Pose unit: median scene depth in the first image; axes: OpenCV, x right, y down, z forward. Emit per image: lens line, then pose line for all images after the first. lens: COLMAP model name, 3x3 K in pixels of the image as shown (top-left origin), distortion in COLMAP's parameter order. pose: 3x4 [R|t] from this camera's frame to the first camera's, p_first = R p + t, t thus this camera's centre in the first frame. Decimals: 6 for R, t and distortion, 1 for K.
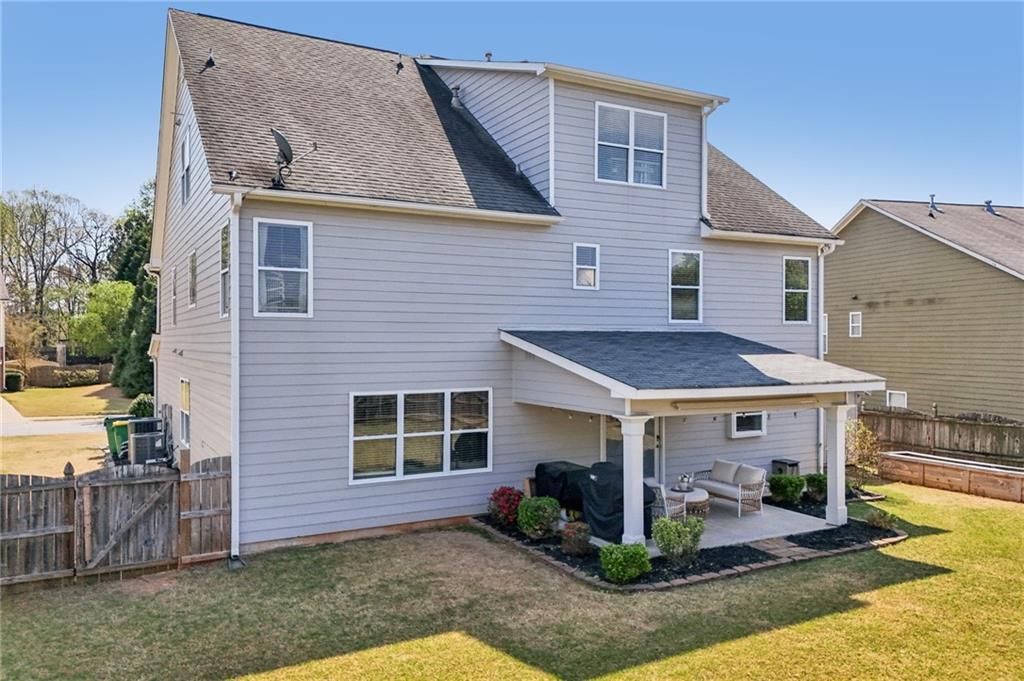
lens RADIAL K [[768.8, 0, 515.9], [0, 768.8, 349.5], [0, 0, 1]] dist [0.036025, -0.001256]
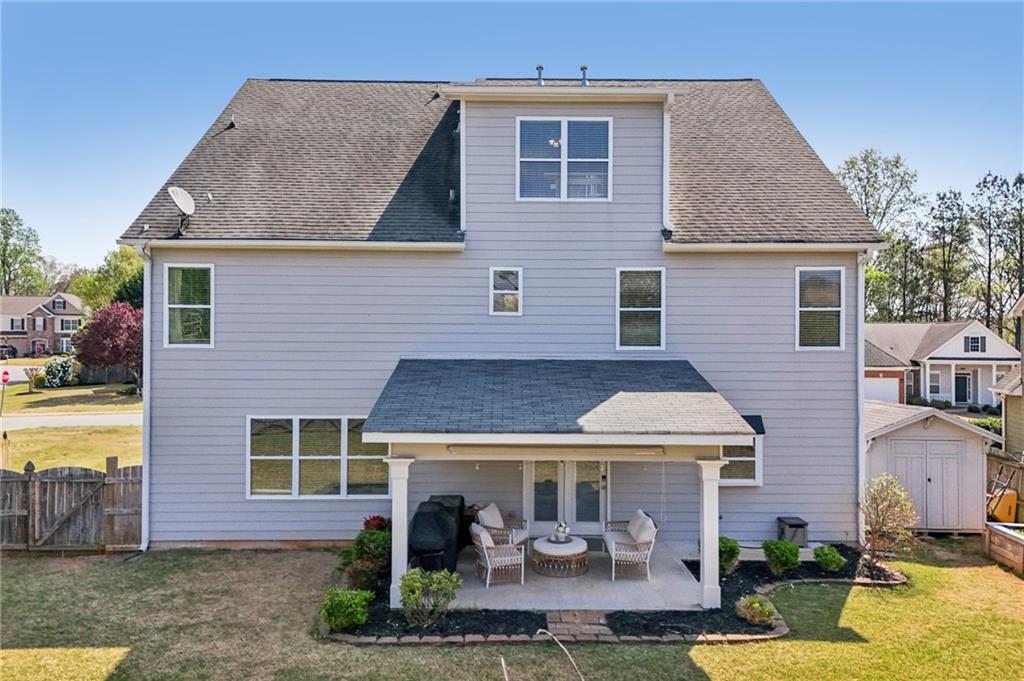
lens RADIAL K [[777.3, 0, 512.0], [0, 777.3, 340.5], [0, 0, 1]] dist [0.054549, -0.047043]
pose [[0.883265, 0.005851, -0.468838, 0.665122], [-0.010221, 0.999925, -0.006778, -0.049447], [0.468763, 0.010779, 0.883258, 0.189331]]
